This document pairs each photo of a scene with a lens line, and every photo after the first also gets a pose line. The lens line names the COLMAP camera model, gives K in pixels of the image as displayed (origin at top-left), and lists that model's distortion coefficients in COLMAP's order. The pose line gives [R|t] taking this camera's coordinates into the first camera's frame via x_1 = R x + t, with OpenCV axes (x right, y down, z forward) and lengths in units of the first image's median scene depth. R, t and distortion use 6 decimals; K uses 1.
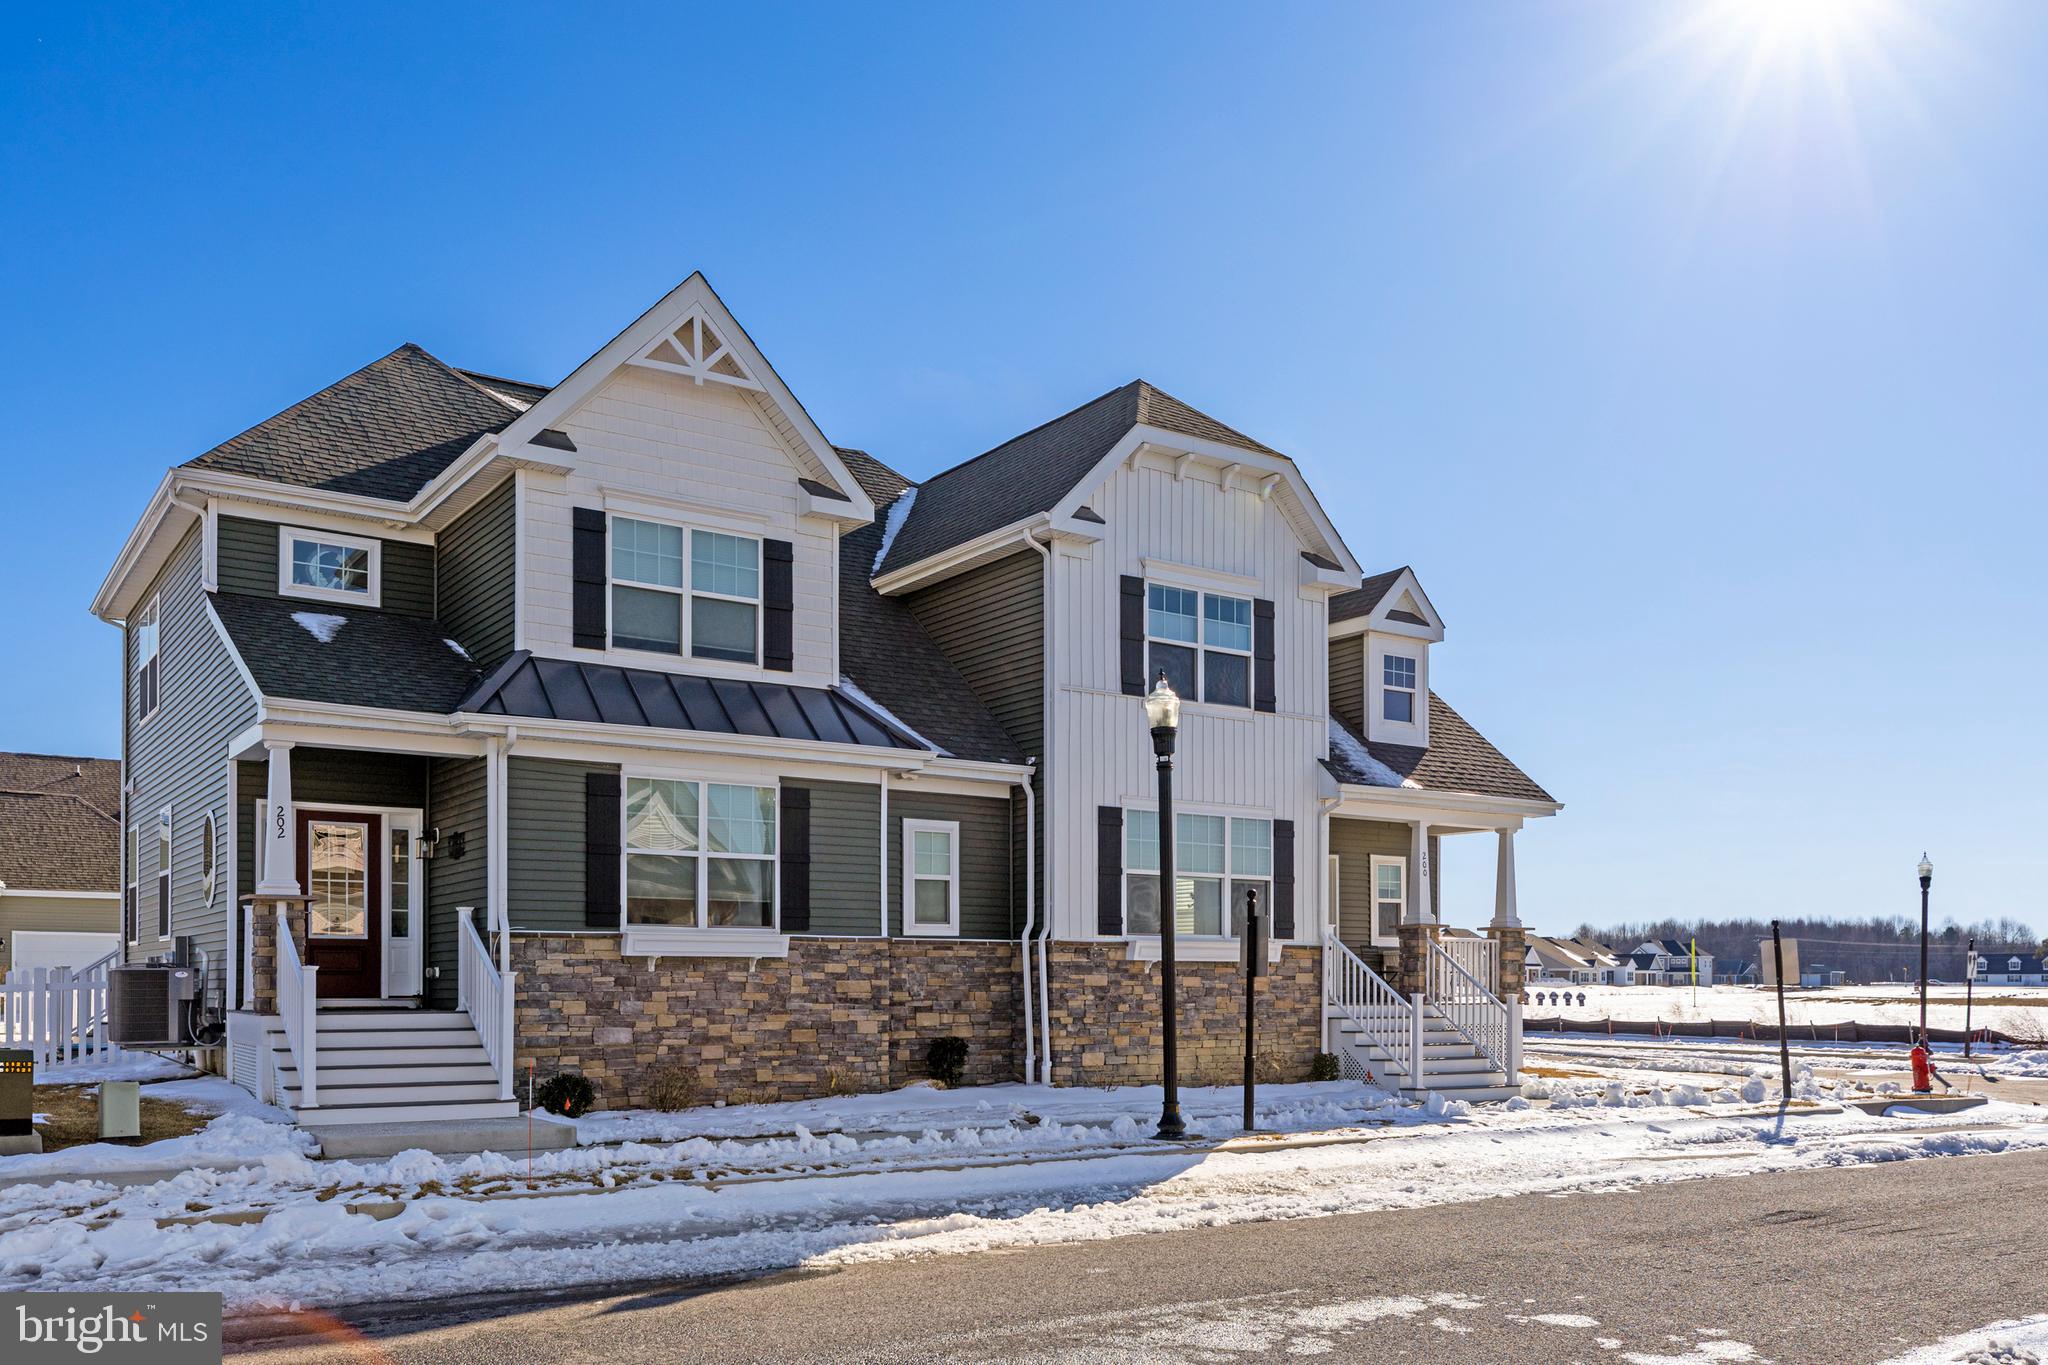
lens RADIAL K [[1634.3, 0, 1024.0], [0, 1634.3, 682.5], [0, 0, 1]] dist [0.001517, 0.000531]
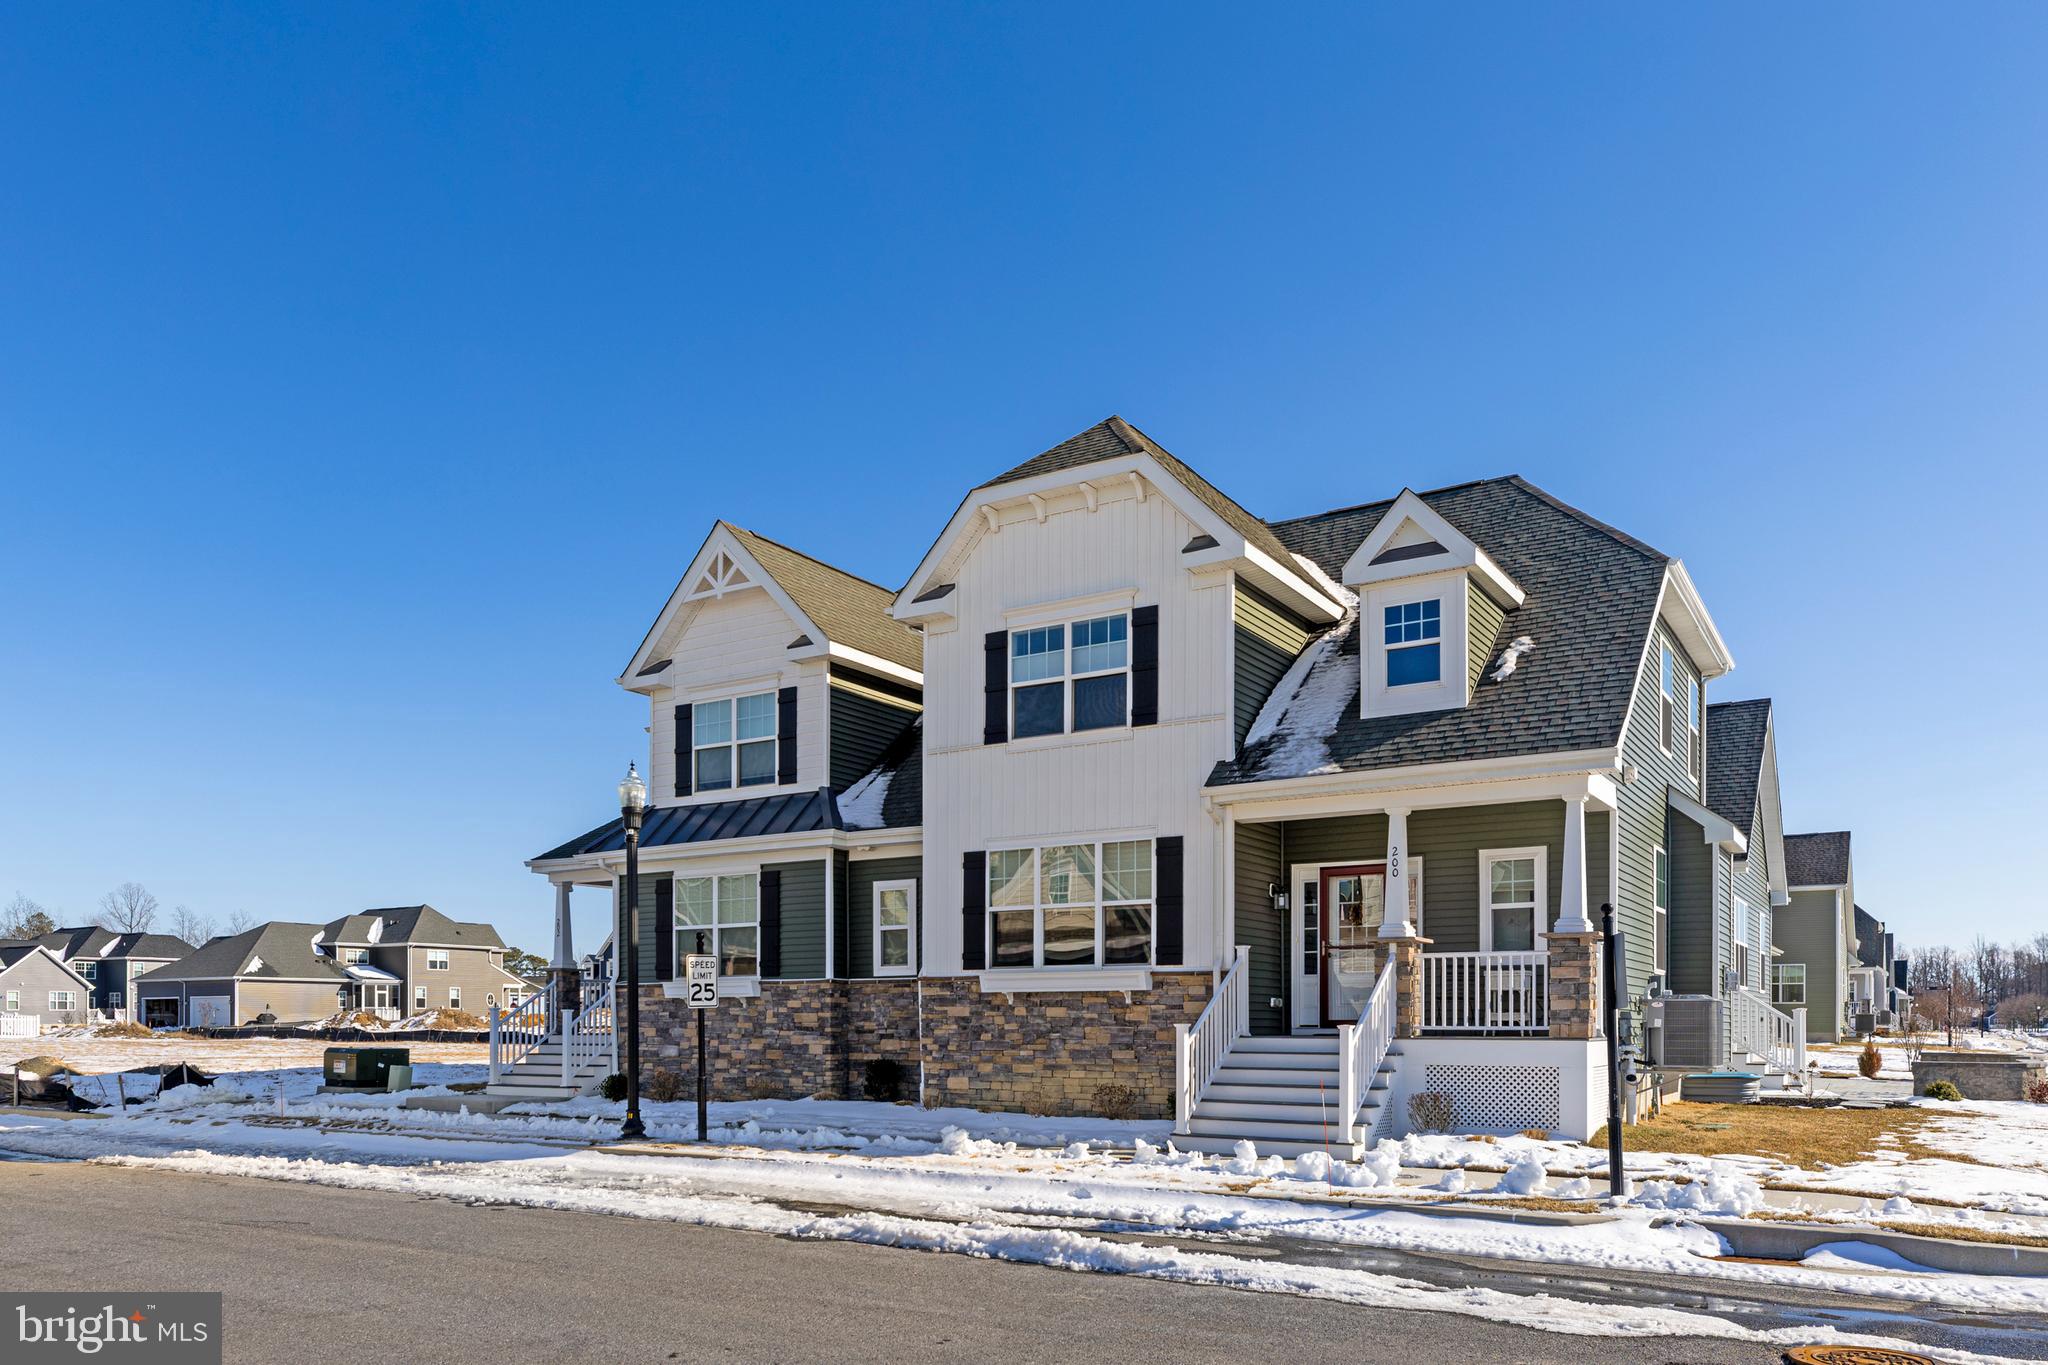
lens RADIAL K [[1438.5, 0, 1022.9], [0, 1438.5, 777.2], [0, 0, 1]] dist [0.022781, -0.000708]
pose [[0.398028, -0.155795, -0.904047, 0.983213], [0.166602, 0.981362, -0.095768, 0.130709], [0.902118, -0.112497, 0.416566, 0.669527]]
